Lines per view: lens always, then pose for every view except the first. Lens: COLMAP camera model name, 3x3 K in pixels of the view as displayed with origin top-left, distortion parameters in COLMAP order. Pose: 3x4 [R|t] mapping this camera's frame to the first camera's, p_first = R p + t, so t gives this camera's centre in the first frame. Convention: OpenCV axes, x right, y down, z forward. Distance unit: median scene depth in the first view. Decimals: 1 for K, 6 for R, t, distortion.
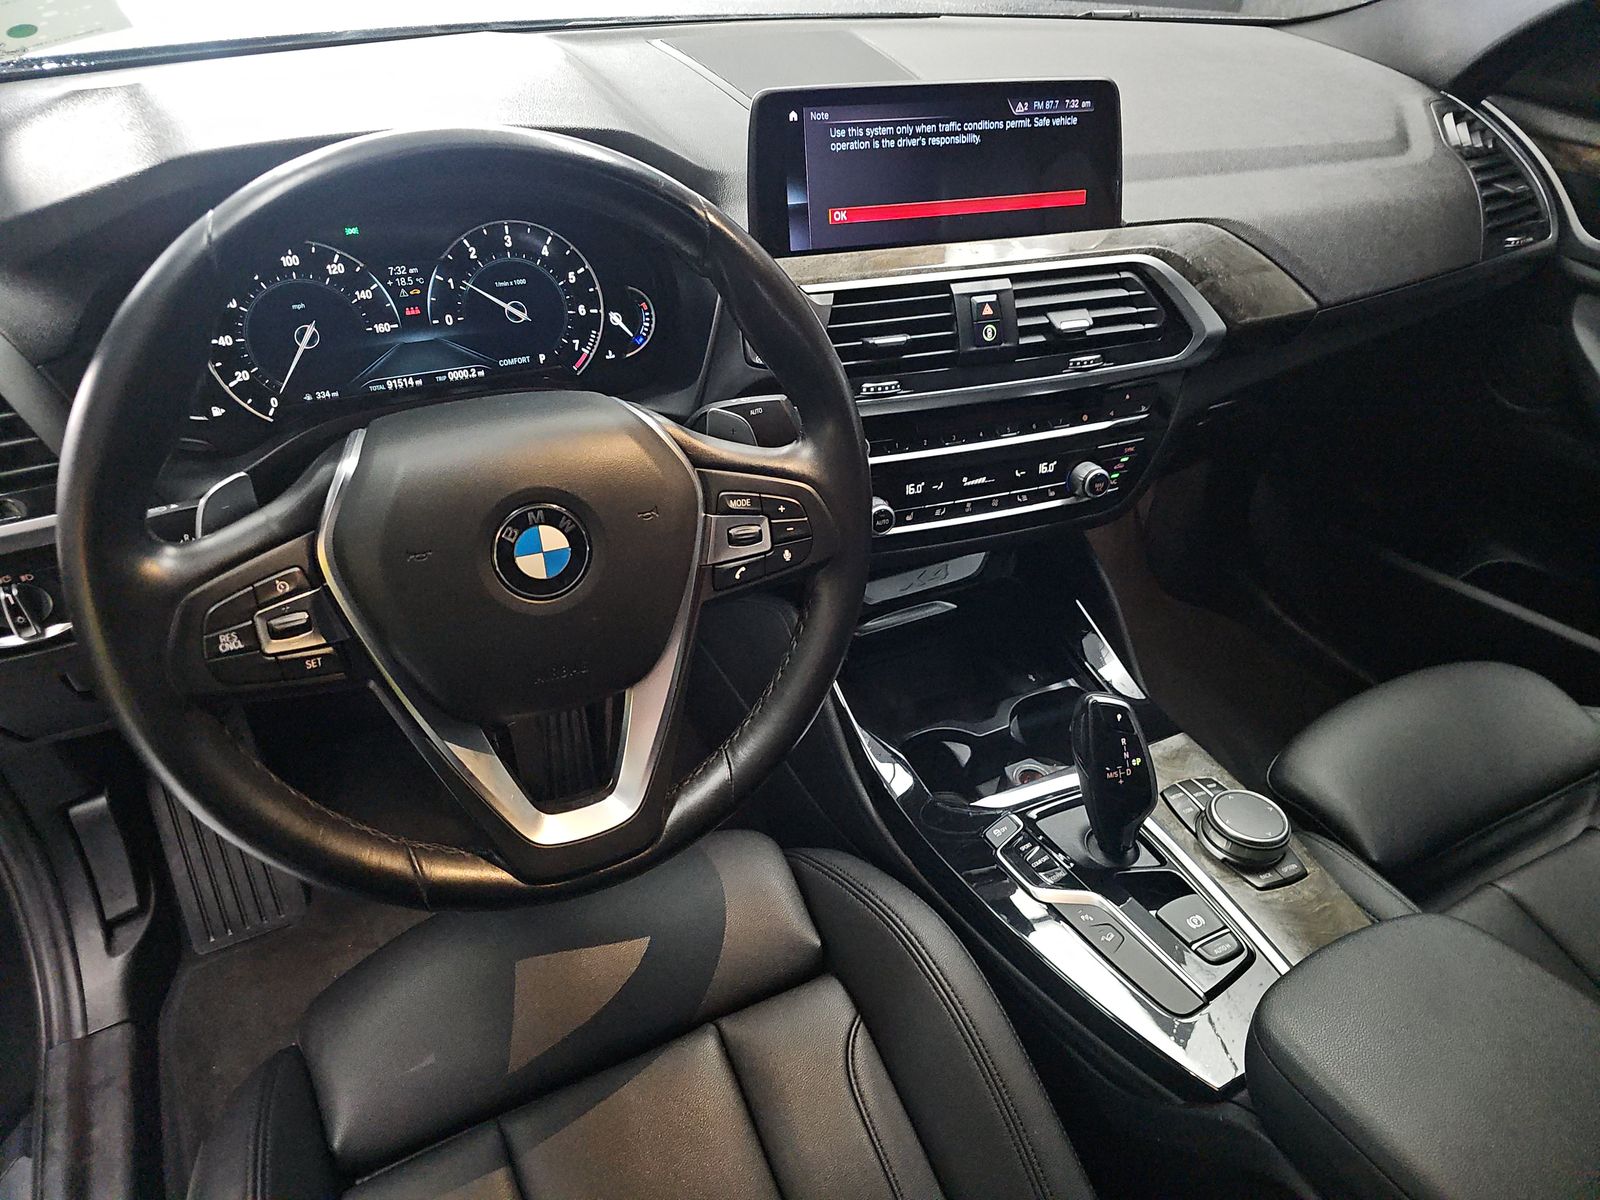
lens RADIAL K [[1066.5, 0, 810.0], [0, 1066.5, 595.6], [0, 0, 1]] dist [0.027380, -0.042924]
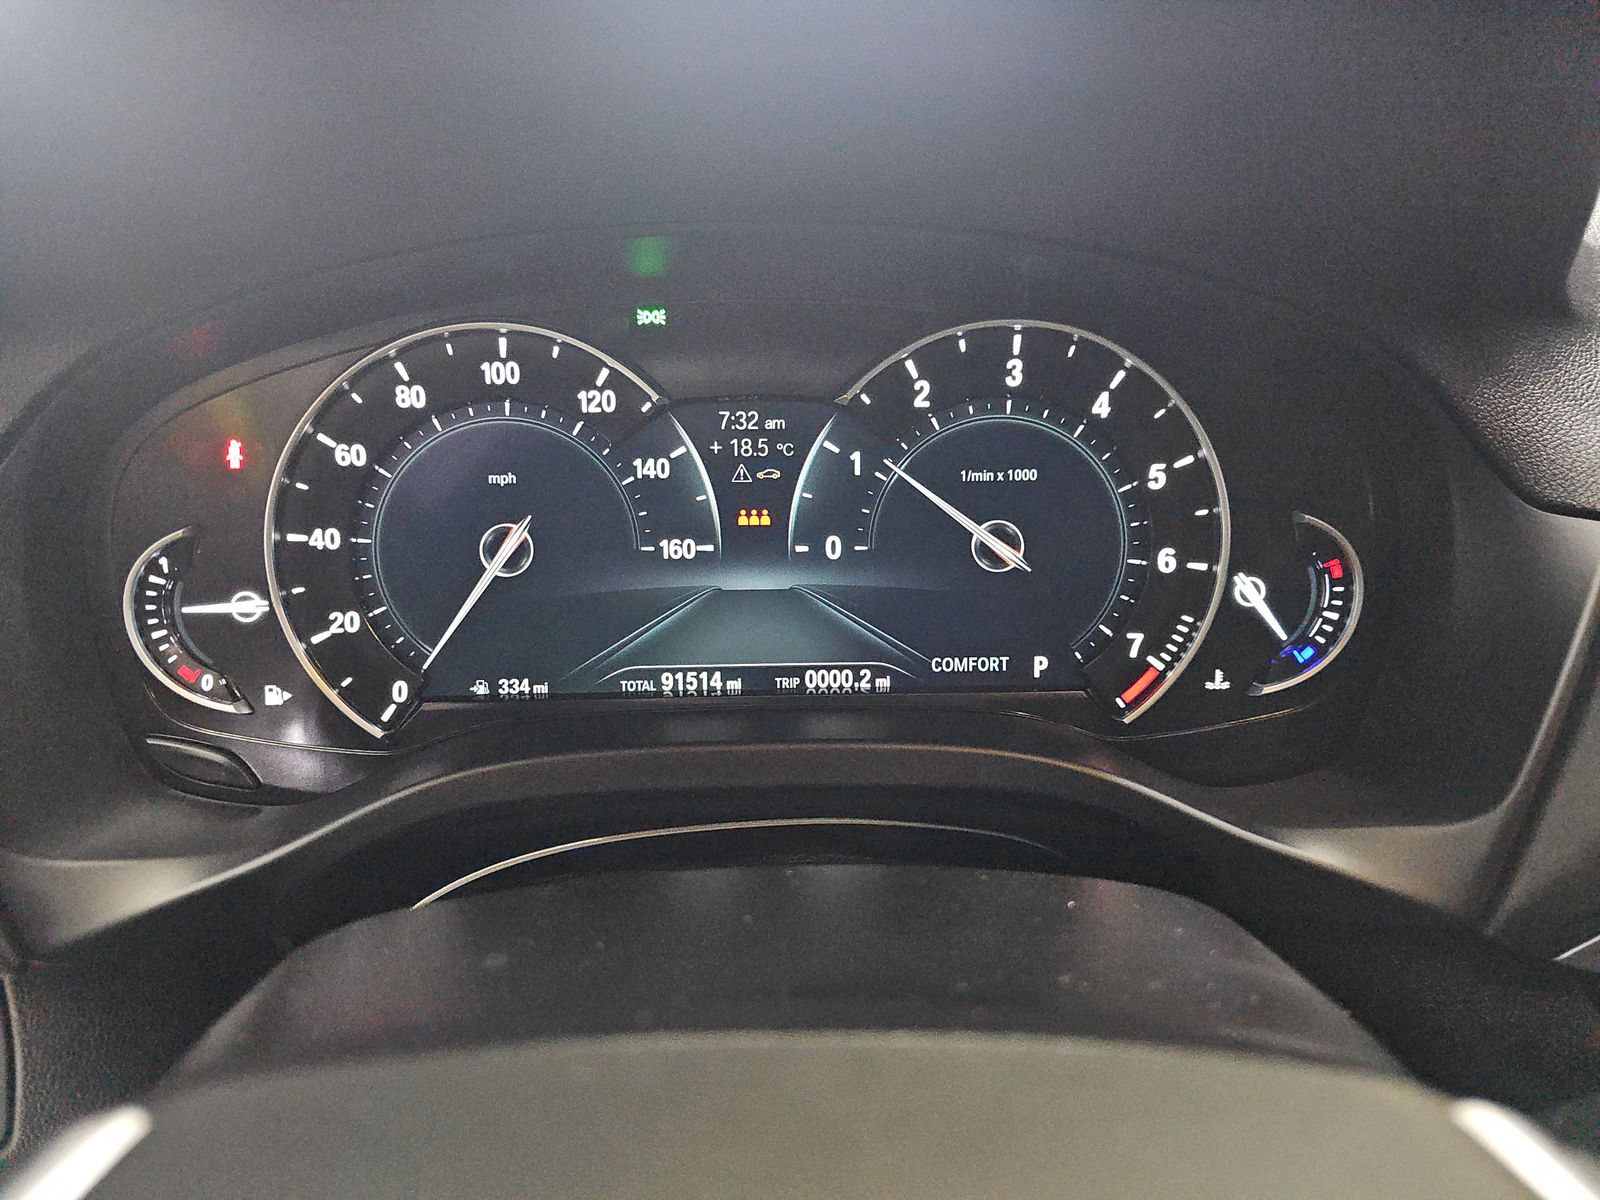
lens RADIAL K [[1066.5, 0, 752.4], [0, 1066.5, 588.6], [0, 0, 1]] dist [0.027380, -0.042924]
pose [[0.908142, 0.133632, -0.396762, -0.200425], [-0.210174, 0.965138, -0.155999, -0.170858], [0.362084, 0.225059, 0.904568, 0.618933]]
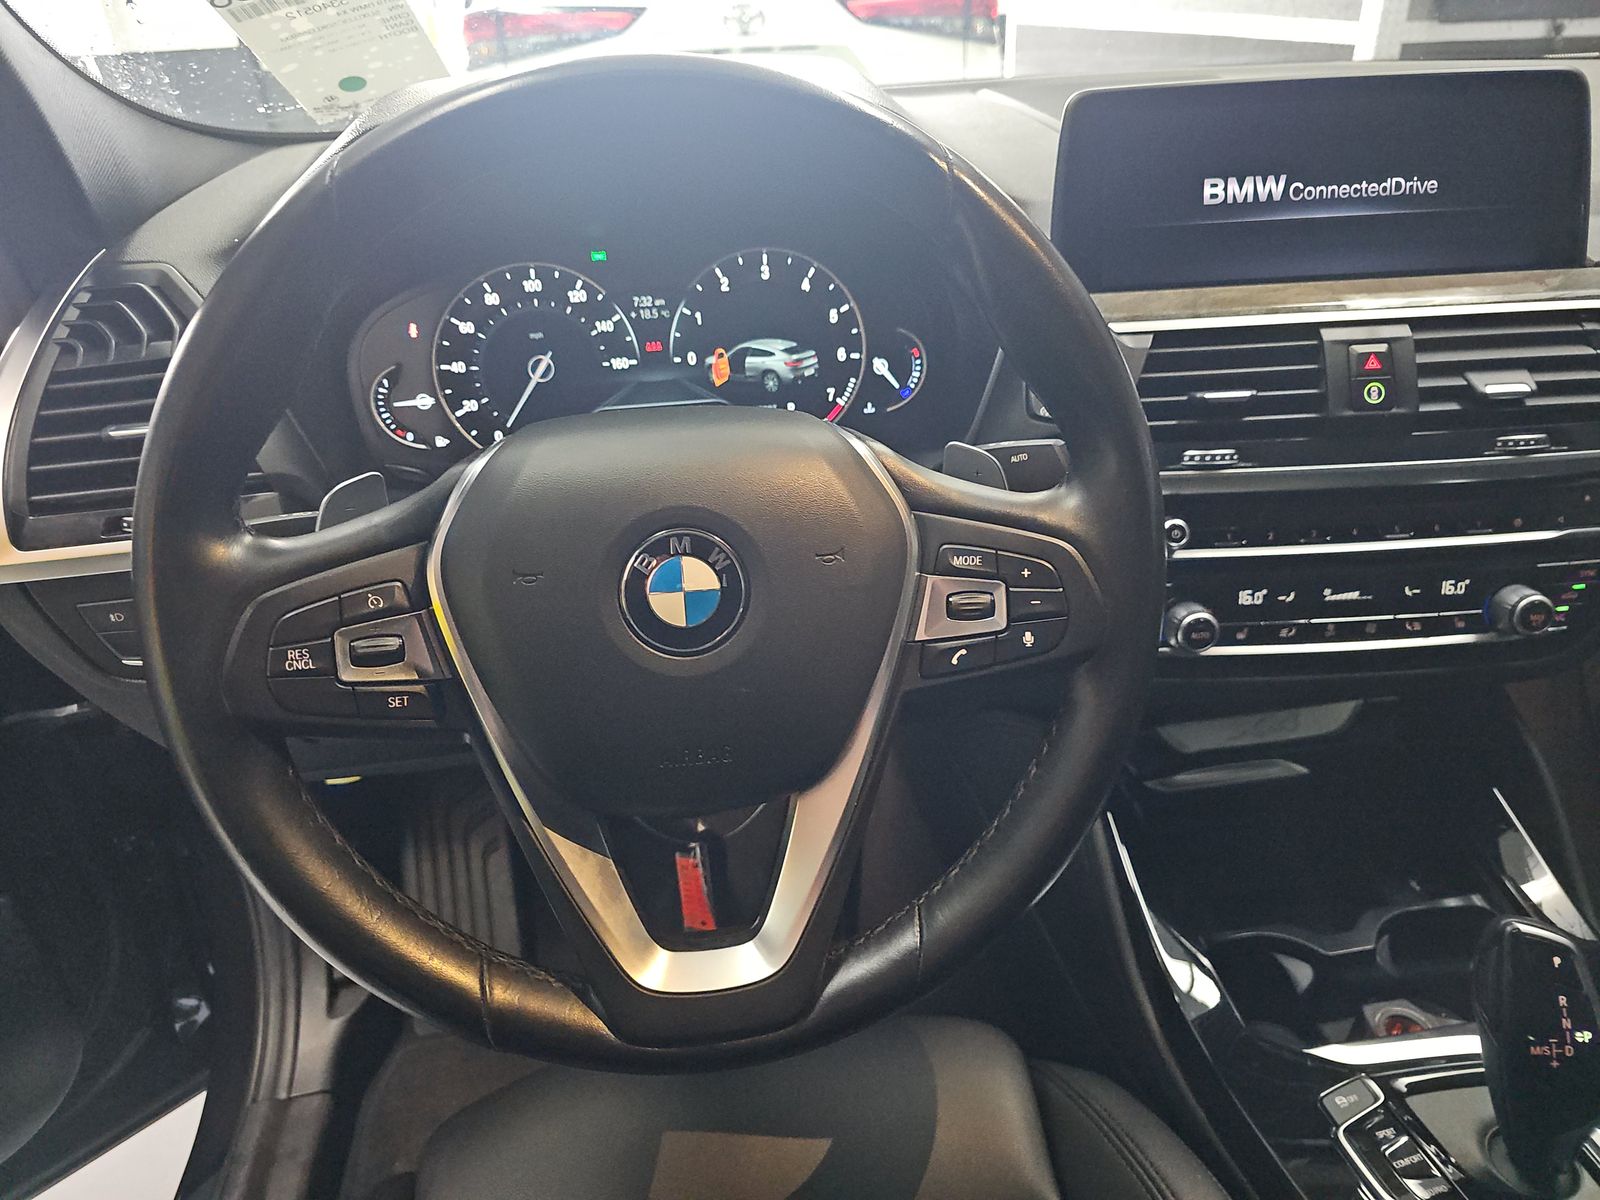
lens RADIAL K [[1066.5, 0, 805.3], [0, 1066.5, 598.8], [0, 0, 1]] dist [0.027380, -0.042924]
pose [[0.942353, 0.079854, -0.324953, 0.053792], [-0.123144, 0.985717, -0.114882, 0.028374], [0.311138, 0.148275, 0.938727, 0.224963]]
